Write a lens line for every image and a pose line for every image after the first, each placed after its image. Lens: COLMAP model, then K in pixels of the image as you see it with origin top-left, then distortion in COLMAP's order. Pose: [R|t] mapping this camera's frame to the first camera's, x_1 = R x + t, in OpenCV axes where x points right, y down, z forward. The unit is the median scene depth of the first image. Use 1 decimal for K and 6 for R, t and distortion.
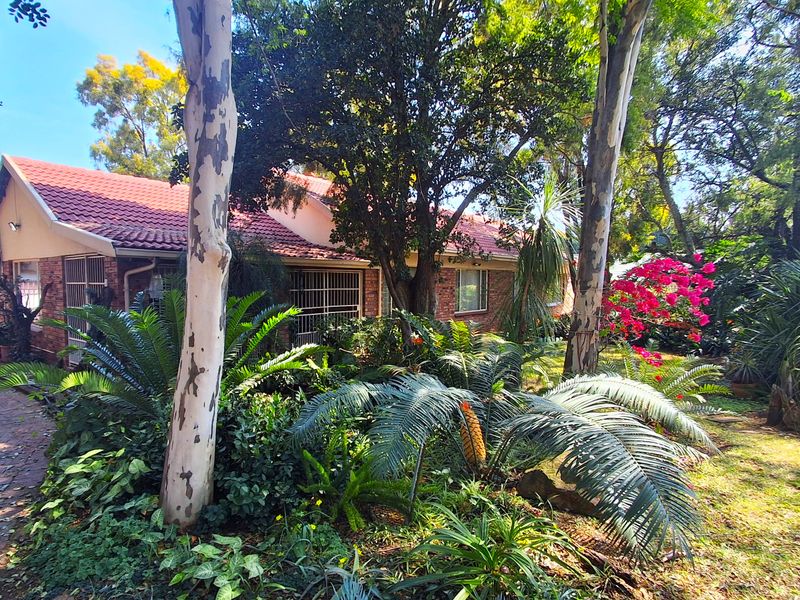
lens RADIAL K [[438.1, 0, 398.9], [0, 438.1, 317.4], [0, 0, 1]] dist [0.002239, 0.000801]
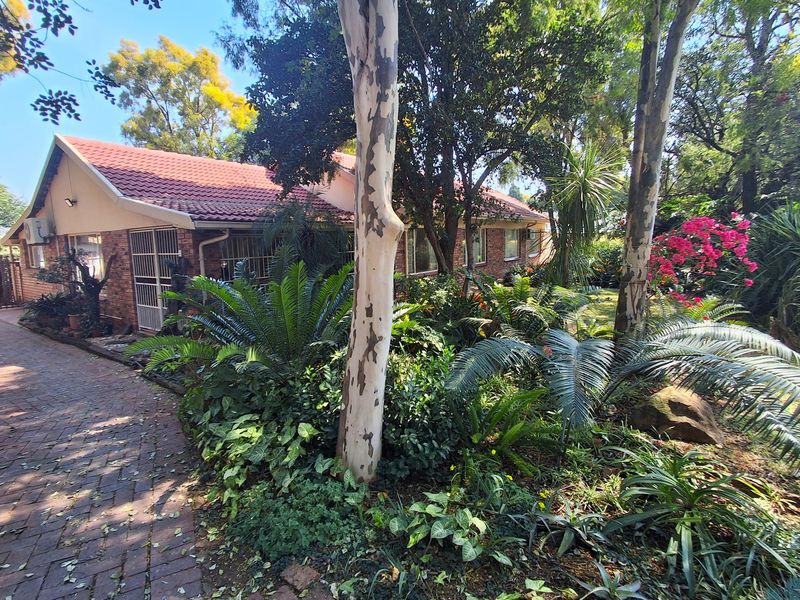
lens RADIAL K [[369.6, 0, 399.3], [0, 369.6, 280.0], [0, 0, 1]] dist [0.002616, 0.000112]
pose [[0.996170, -0.042064, 0.076651, -0.179277], [0.039721, 0.998703, 0.031841, -0.018263], [-0.077891, -0.028674, 0.996549, 0.040767]]
